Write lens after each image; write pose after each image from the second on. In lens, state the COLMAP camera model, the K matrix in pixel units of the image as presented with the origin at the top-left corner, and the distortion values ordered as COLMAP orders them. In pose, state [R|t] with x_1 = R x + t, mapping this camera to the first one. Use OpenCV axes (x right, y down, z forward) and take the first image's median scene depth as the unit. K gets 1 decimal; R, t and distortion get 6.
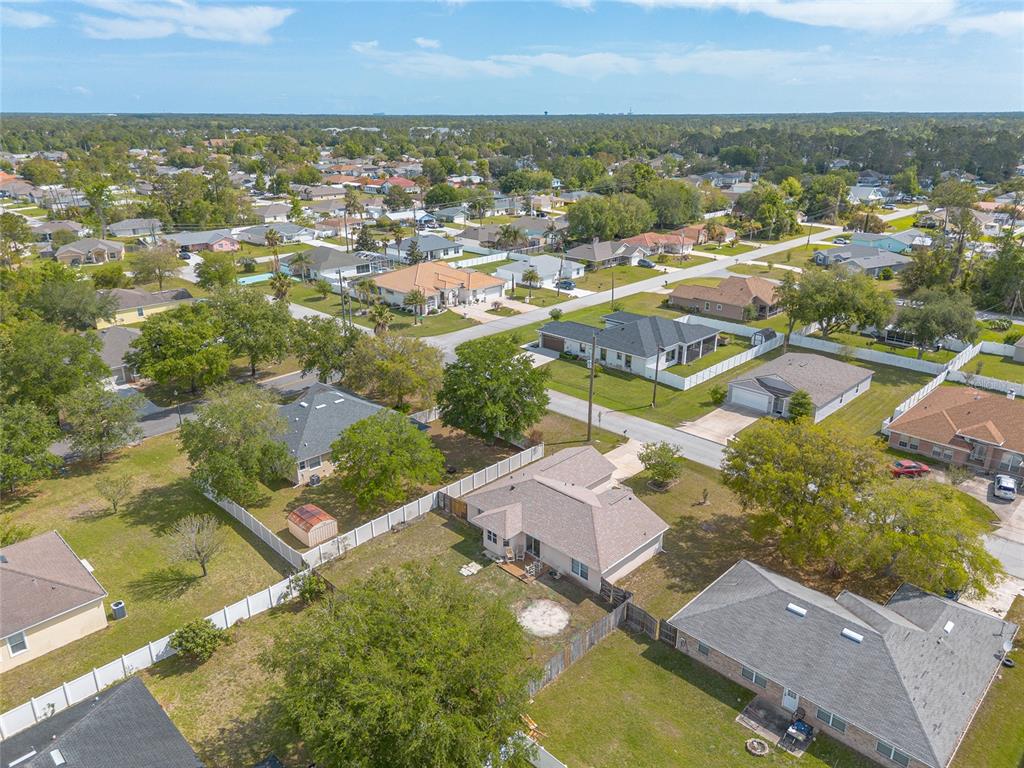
lens RADIAL K [[721.9, 0, 512.0], [0, 721.9, 384.0], [0, 0, 1]] dist [0.083409, -0.083643]
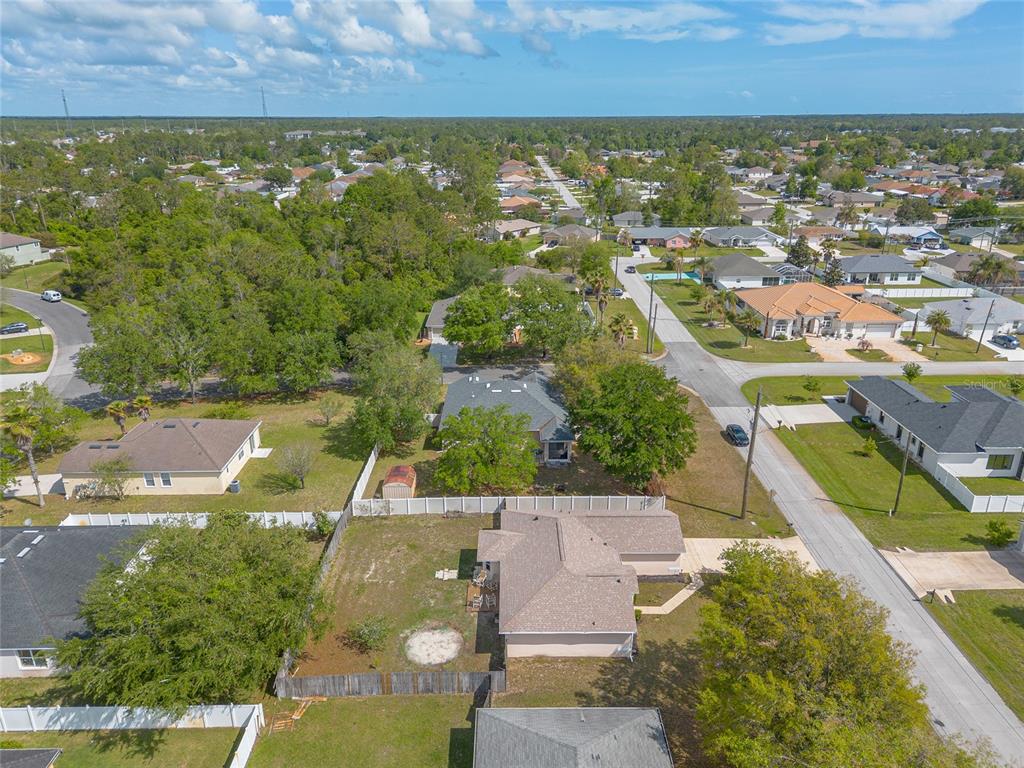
lens RADIAL K [[721.9, 0, 512.0], [0, 721.9, 384.0], [0, 0, 1]] dist [0.083409, -0.083643]
pose [[0.705322, 0.242850, -0.665992, 0.310700], [-0.243622, 0.965306, 0.093985, -0.057489], [0.665710, 0.095960, 0.740015, 0.153421]]
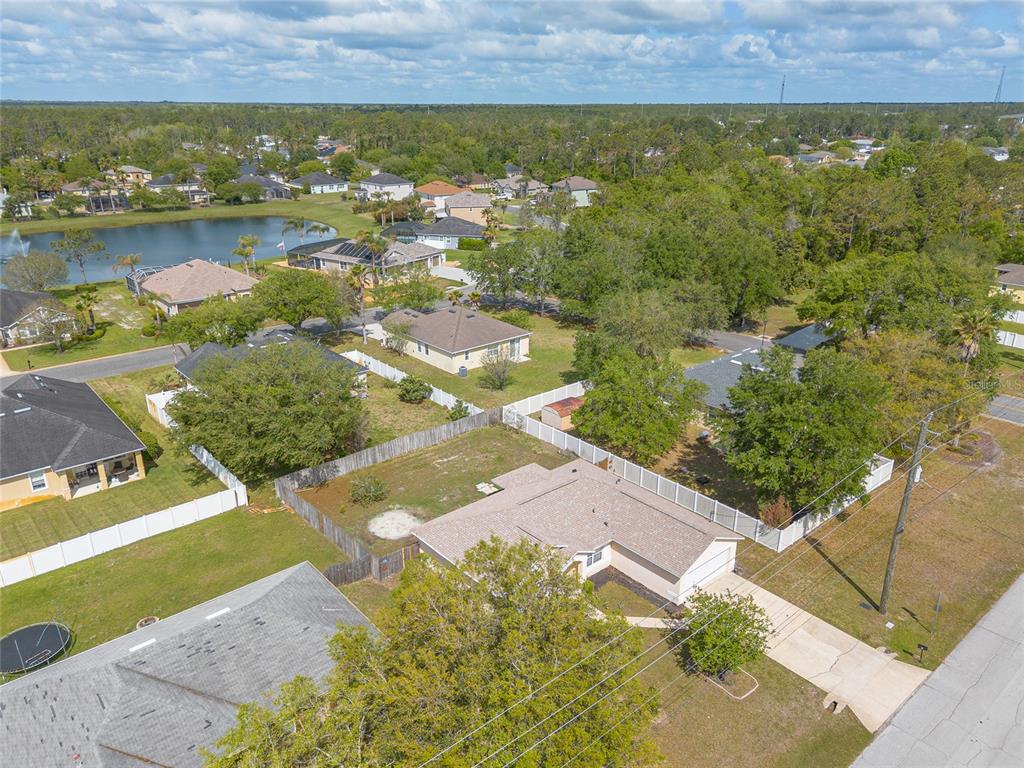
lens RADIAL K [[737.9, 0, 500.9], [0, 737.9, 385.1], [0, 0, 1]] dist [0.016908, 0.000417]
pose [[-0.093433, 0.356769, -0.929509, 0.417330], [-0.346338, 0.863640, 0.366300, -0.120764], [0.933445, 0.356149, 0.042871, 0.473793]]
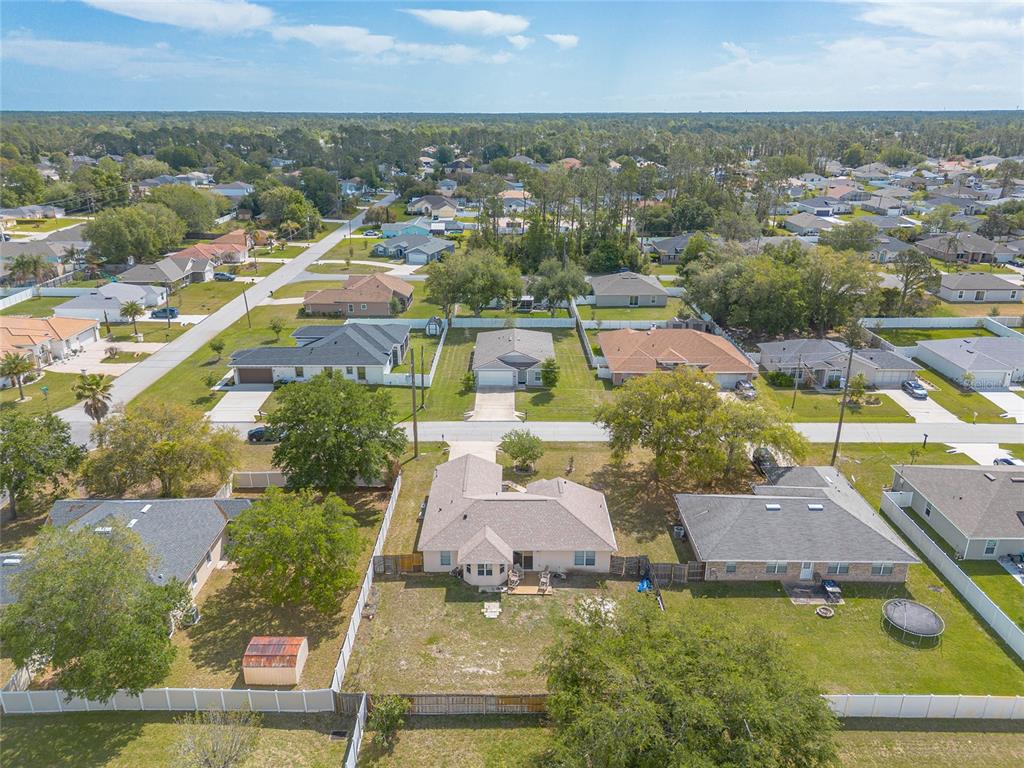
lens RADIAL K [[721.9, 0, 512.0], [0, 721.9, 384.0], [0, 0, 1]] dist [0.083409, -0.083643]
pose [[0.712099, -0.243363, 0.658551, -0.297900], [0.242249, 0.965565, 0.094872, -0.053902], [-0.658961, 0.091975, 0.746532, 0.135370]]
